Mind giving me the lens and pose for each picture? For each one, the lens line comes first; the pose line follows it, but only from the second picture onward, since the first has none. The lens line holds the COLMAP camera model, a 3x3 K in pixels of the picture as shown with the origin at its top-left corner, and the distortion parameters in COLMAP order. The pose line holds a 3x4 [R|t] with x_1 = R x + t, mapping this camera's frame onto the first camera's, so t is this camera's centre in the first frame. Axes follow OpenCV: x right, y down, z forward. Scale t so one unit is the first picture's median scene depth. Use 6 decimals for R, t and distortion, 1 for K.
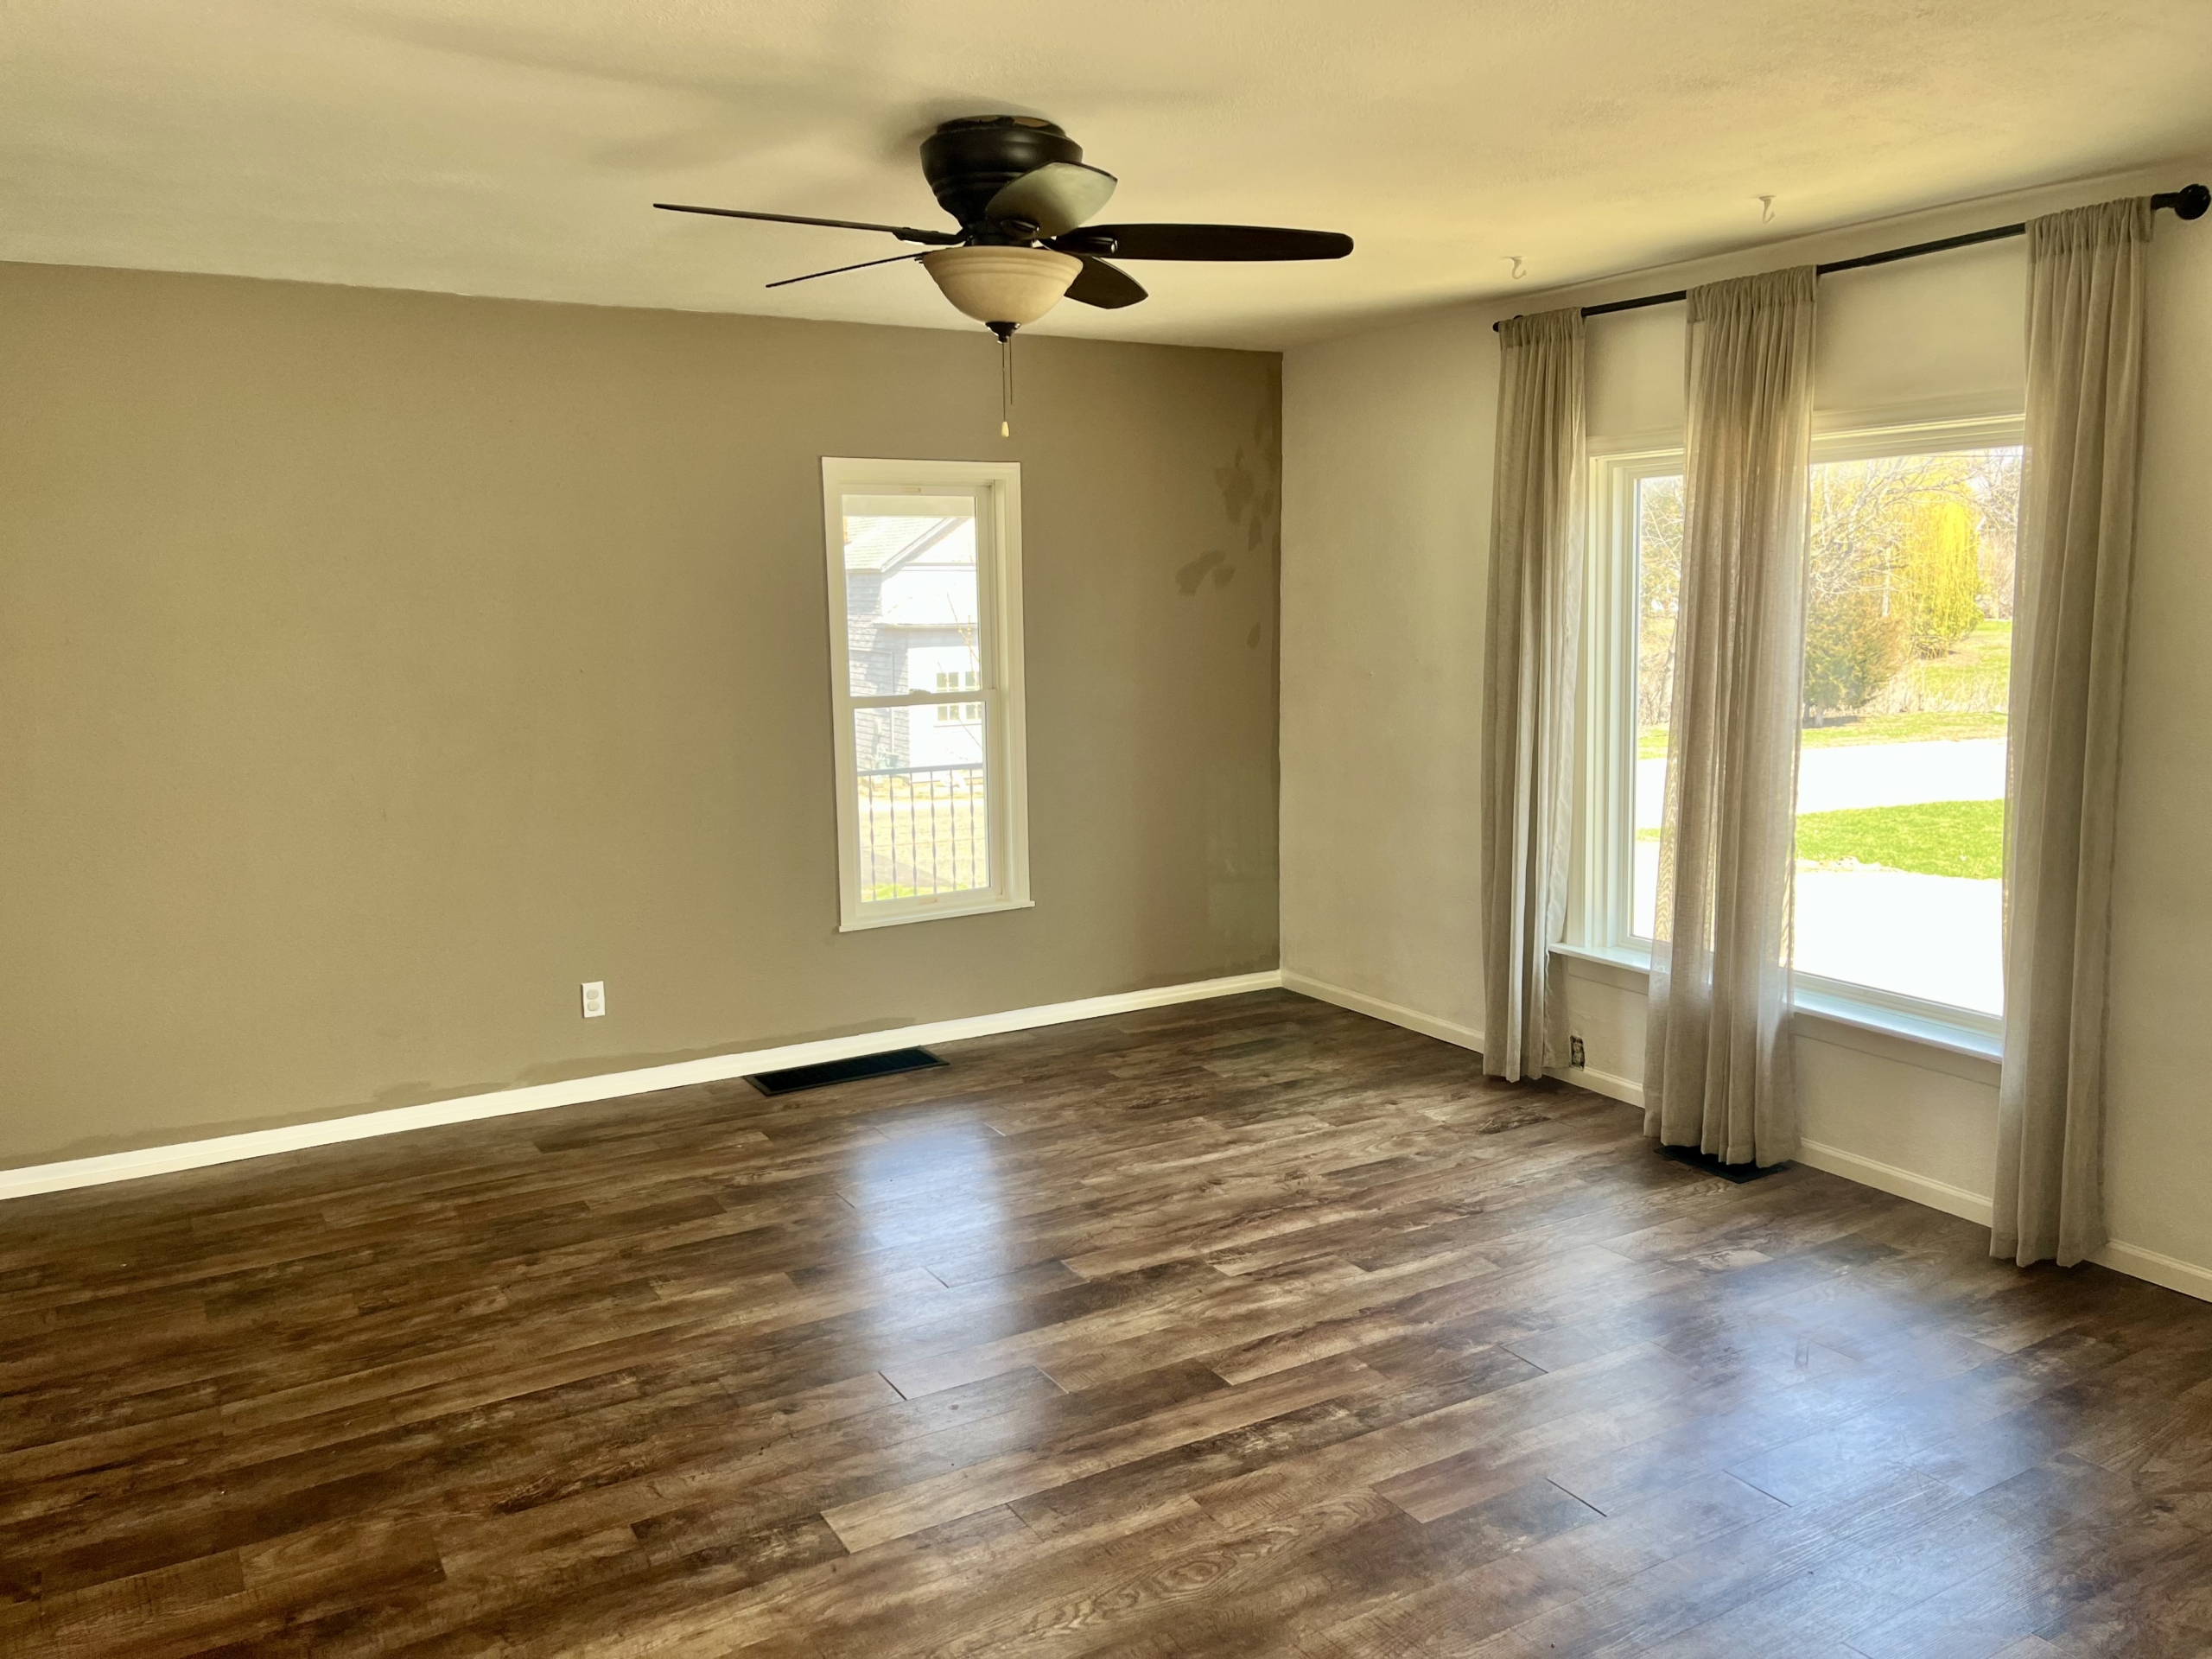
lens RADIAL K [[1675.0, 0, 1106.0], [0, 1675.0, 829.5], [0, 0, 1]] dist [0.059070, -0.041524]
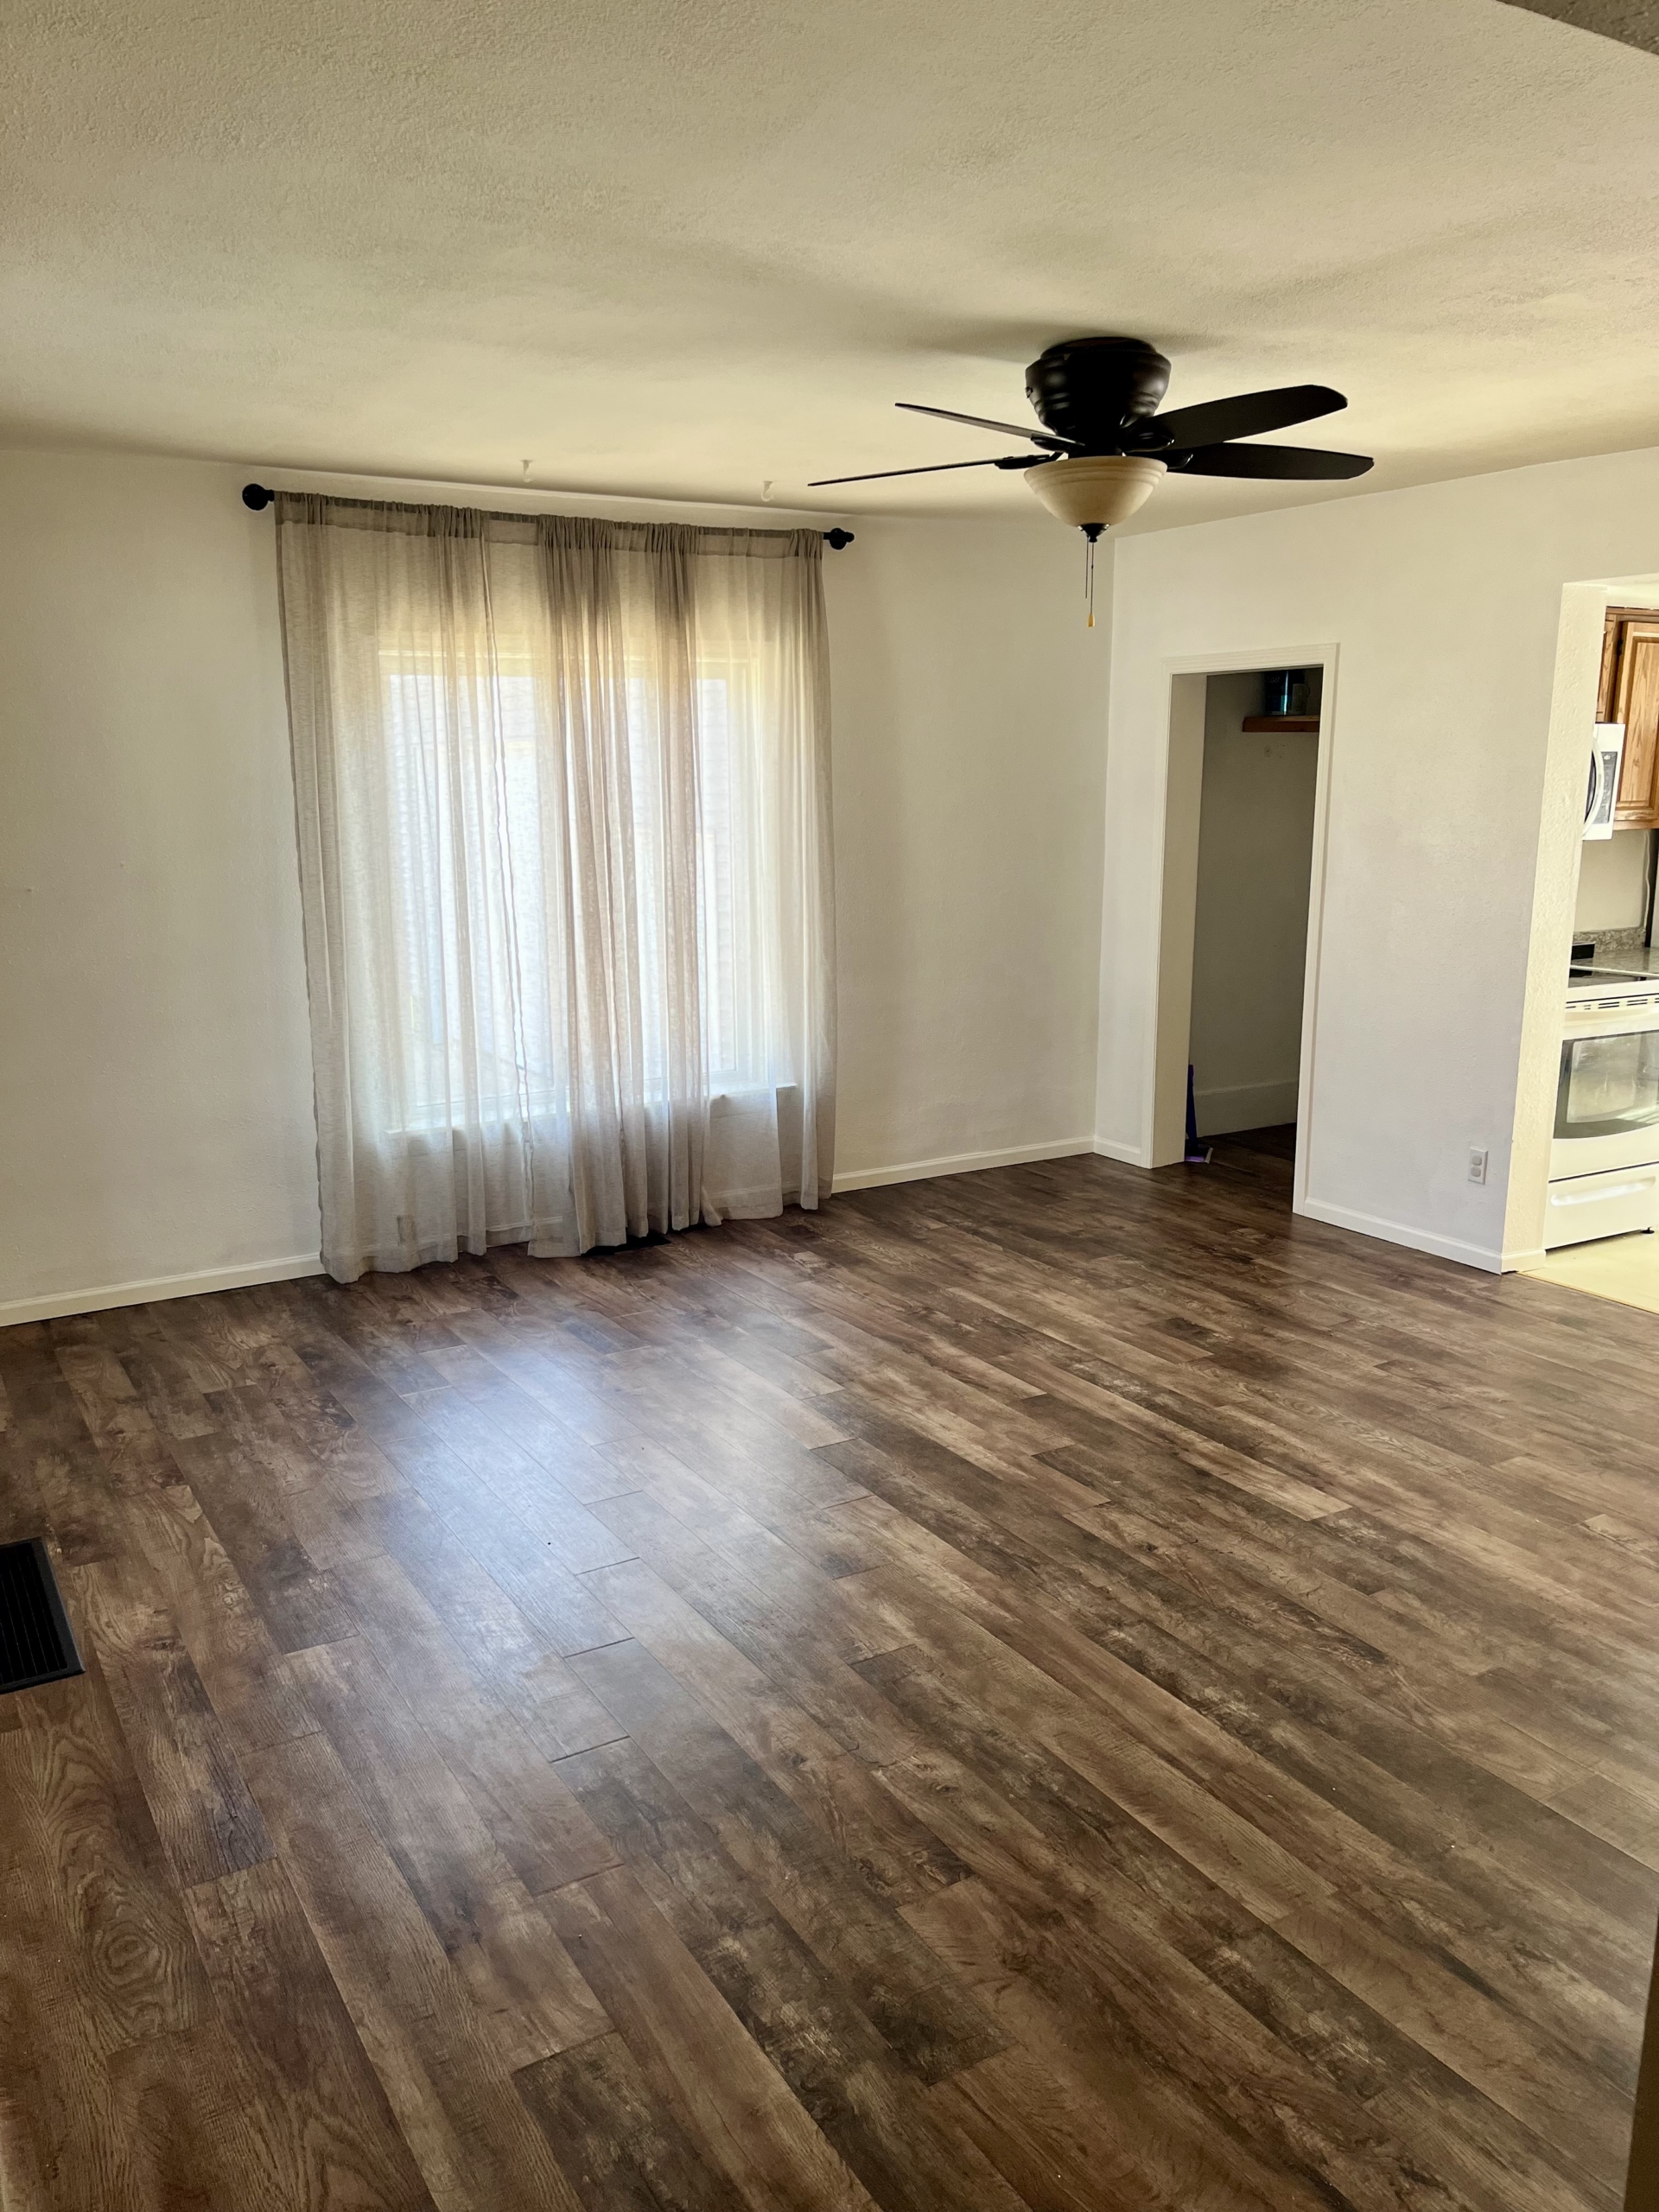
lens RADIAL K [[1675.0, 0, 829.5], [0, 1675.0, 1106.0], [0, 0, 1]] dist [0.059070, -0.041524]
pose [[-0.010371, -0.188750, 0.981970, -1.081165], [0.157449, 0.969465, 0.188009, -0.141614], [-0.987473, 0.156560, 0.019664, 1.049871]]
